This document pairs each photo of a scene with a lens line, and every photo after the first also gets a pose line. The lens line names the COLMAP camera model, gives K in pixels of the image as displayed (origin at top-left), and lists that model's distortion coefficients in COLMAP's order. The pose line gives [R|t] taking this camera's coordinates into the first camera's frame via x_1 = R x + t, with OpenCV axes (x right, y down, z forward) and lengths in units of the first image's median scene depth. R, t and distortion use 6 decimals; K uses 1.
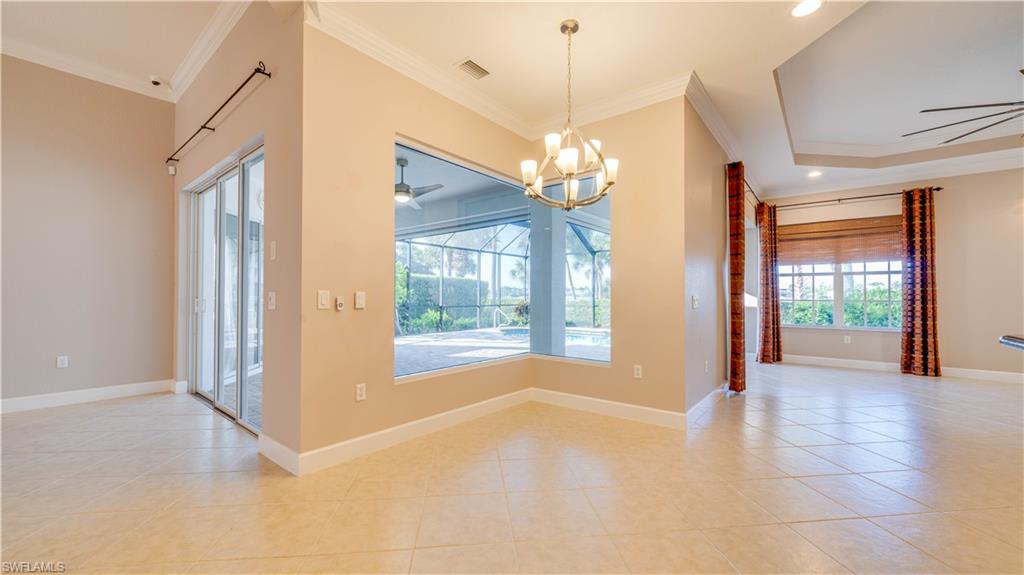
lens RADIAL K [[386.5, 0, 510.1], [0, 386.5, 291.7], [0, 0, 1]] dist [-0.005014, -0.001091]
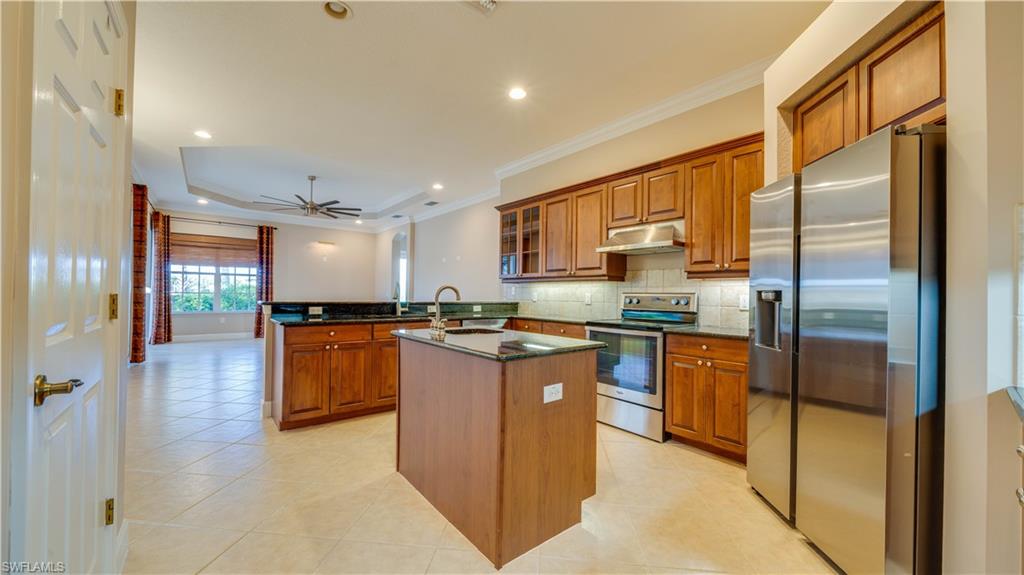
lens RADIAL K [[376.2, 0, 515.0], [0, 376.2, 291.1], [0, 0, 1]] dist [-0.001272, -0.000192]
pose [[0.197345, 0.007192, 0.980308, -0.321635], [-0.021780, 0.999758, -0.002950, -0.003931], [-0.980092, -0.020769, 0.197454, -0.389107]]
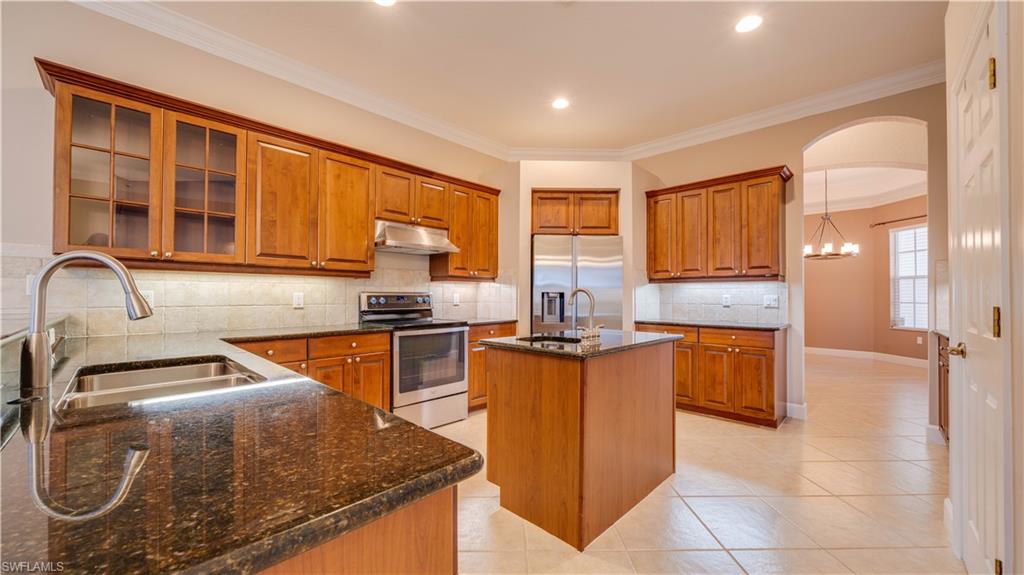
lens RADIAL K [[386.5, 0, 507.4], [0, 386.5, 293.9], [0, 0, 1]] dist [-0.005014, -0.001091]
pose [[-0.996621, -0.008058, 0.081737, 0.121905], [-0.009064, 0.999888, -0.011950, 0.001069], [-0.081632, -0.012651, -0.996582, 0.157279]]
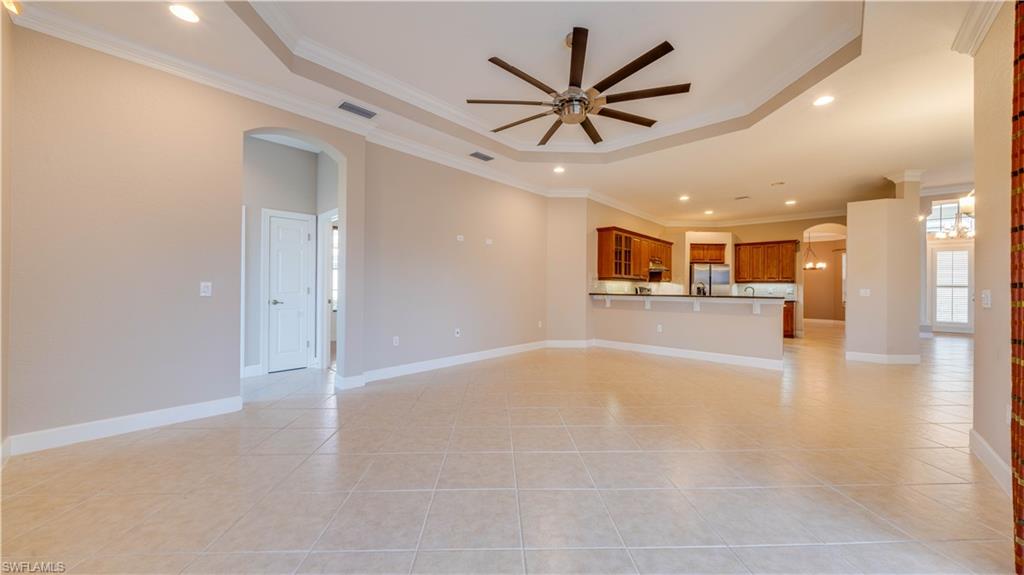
lens RADIAL K [[362.6, 0, 514.6], [0, 362.6, 286.5], [0, 0, 1]] dist [-0.001906, -0.000177]
pose [[-0.998423, -0.011763, 0.054895, 0.839721], [-0.012438, 0.999851, -0.011967, 0.014955], [-0.054746, -0.012630, -0.998420, 1.102847]]
